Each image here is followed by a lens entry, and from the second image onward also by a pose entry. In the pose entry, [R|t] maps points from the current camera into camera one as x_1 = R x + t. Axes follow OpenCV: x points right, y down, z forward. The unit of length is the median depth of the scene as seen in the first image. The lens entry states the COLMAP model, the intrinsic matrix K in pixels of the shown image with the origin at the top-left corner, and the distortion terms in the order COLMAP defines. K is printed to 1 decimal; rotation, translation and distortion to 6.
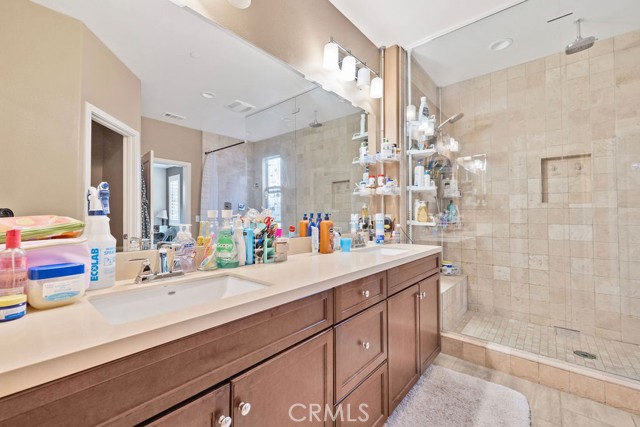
lens RADIAL K [[267.1, 0, 315.0], [0, 267.1, 209.7], [0, 0, 1]] dist [-0.001097, 0.001202]
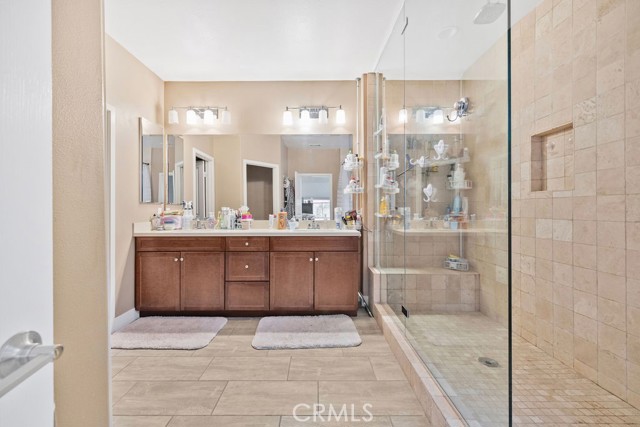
lens RADIAL K [[267.1, 0, 315.2], [0, 267.1, 209.8], [0, 0, 1]] dist [-0.001097, 0.001202]
pose [[0.654019, -0.003132, -0.756472, 1.100834], [0.020182, 0.999708, 0.013309, 0.004637], [0.756209, -0.023972, 0.653891, -0.017704]]
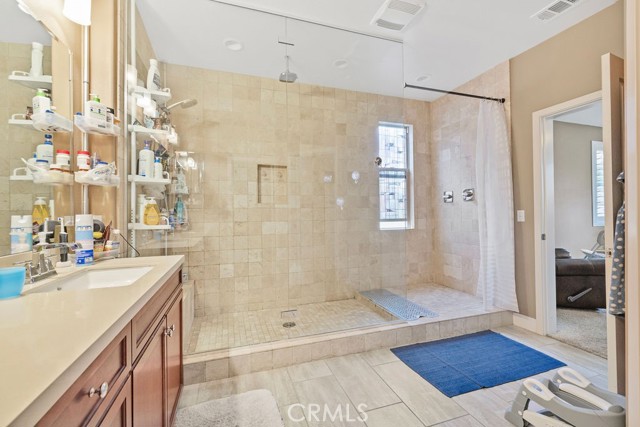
lens RADIAL K [[267.1, 0, 314.6], [0, 267.1, 209.6], [0, 0, 1]] dist [-0.001097, 0.001202]
pose [[0.515301, 0.003531, 0.857002, -0.006680], [-0.009445, 0.999954, 0.001559, -0.002111], [-0.856957, -0.008898, 0.515310, 0.214285]]
